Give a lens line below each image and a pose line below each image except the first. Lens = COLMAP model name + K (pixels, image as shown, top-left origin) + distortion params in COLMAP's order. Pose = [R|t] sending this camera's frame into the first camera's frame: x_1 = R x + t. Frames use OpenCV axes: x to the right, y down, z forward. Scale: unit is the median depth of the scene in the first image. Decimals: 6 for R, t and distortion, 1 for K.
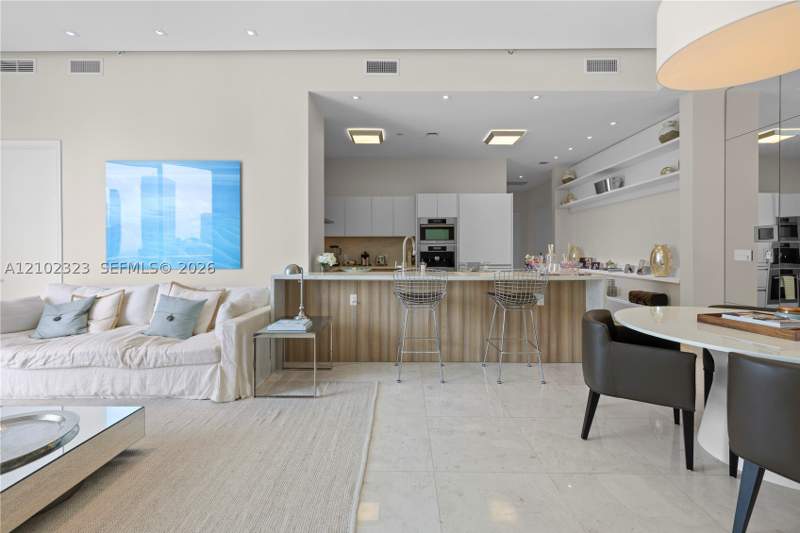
lens RADIAL K [[344.6, 0, 403.2], [0, 344.6, 252.5], [0, 0, 1]] dist [-0.001196, 0.002270]
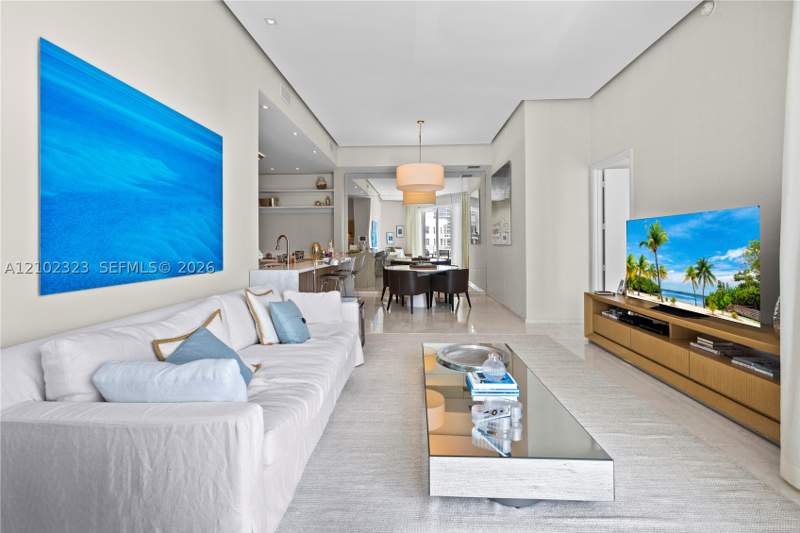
lens RADIAL K [[344.6, 0, 411.7], [0, 344.6, 243.0], [0, 0, 1]] dist [-0.001196, 0.002270]
pose [[0.027740, -0.000496, 0.999615, -1.347313], [0.008171, 0.999967, 0.000269, -0.012232], [-0.999582, 0.008160, 0.027744, 0.567223]]
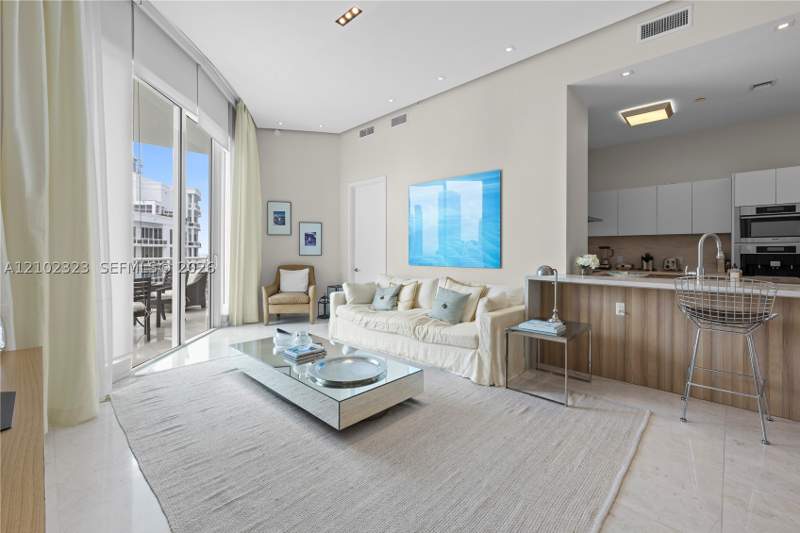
lens RADIAL K [[344.6, 0, 398.6], [0, 344.6, 251.6], [0, 0, 1]] dist [-0.001196, 0.002270]
pose [[0.722896, 0.002410, -0.690953, 0.052045], [-0.006346, 0.999975, -0.003152, -0.000293], [0.690928, 0.006664, 0.722893, -0.010892]]
